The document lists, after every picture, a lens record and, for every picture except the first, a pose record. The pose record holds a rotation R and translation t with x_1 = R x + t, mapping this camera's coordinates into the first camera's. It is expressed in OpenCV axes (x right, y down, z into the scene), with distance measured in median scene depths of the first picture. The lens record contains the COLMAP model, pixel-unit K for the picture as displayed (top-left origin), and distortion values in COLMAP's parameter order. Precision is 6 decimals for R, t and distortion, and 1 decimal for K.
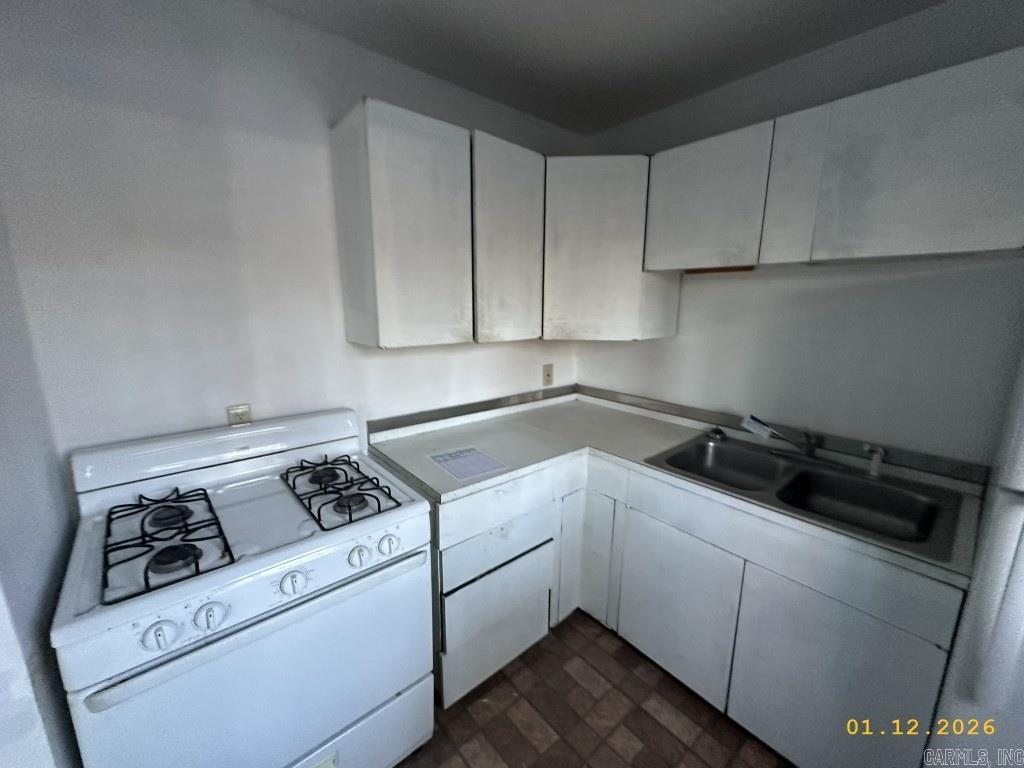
lens RADIAL K [[404.9, 0, 512.0], [0, 404.9, 384.0], [0, 0, 1]] dist [-0.011290, -0.000008]
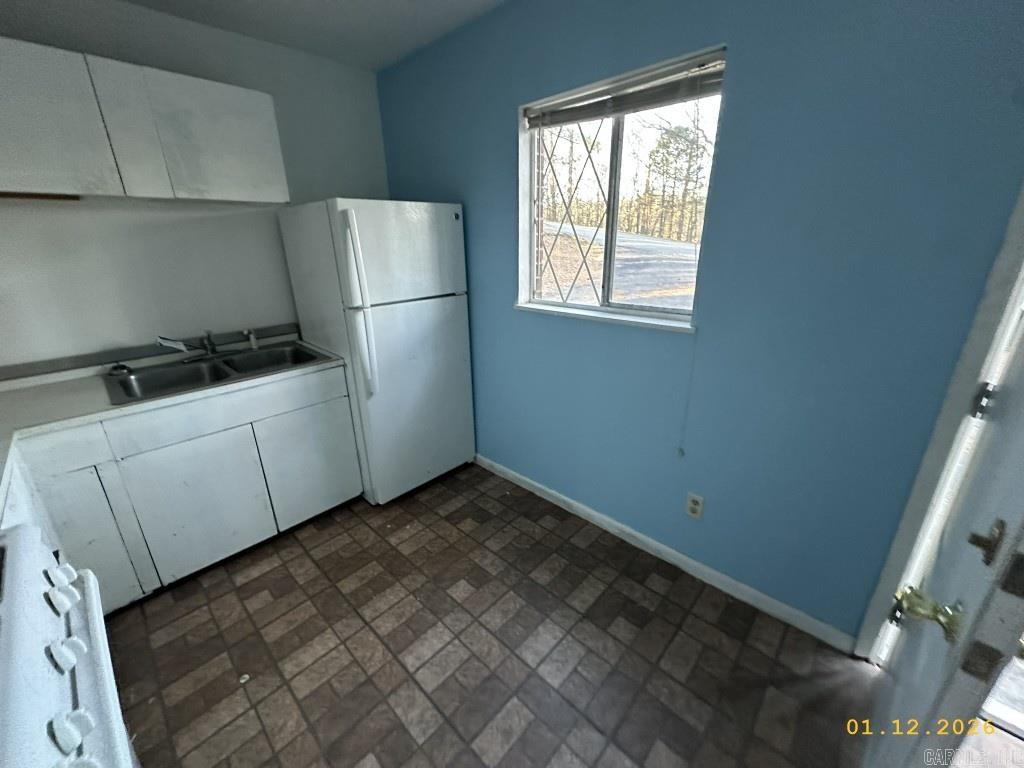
lens RADIAL K [[404.9, 0, 512.0], [0, 404.9, 384.0], [0, 0, 1]] dist [-0.011290, -0.000008]
pose [[-0.118767, -0.338809, 0.933329, -0.697097], [0.204635, 0.911451, 0.356907, -0.000687], [-0.971606, 0.233380, -0.038919, 0.121347]]
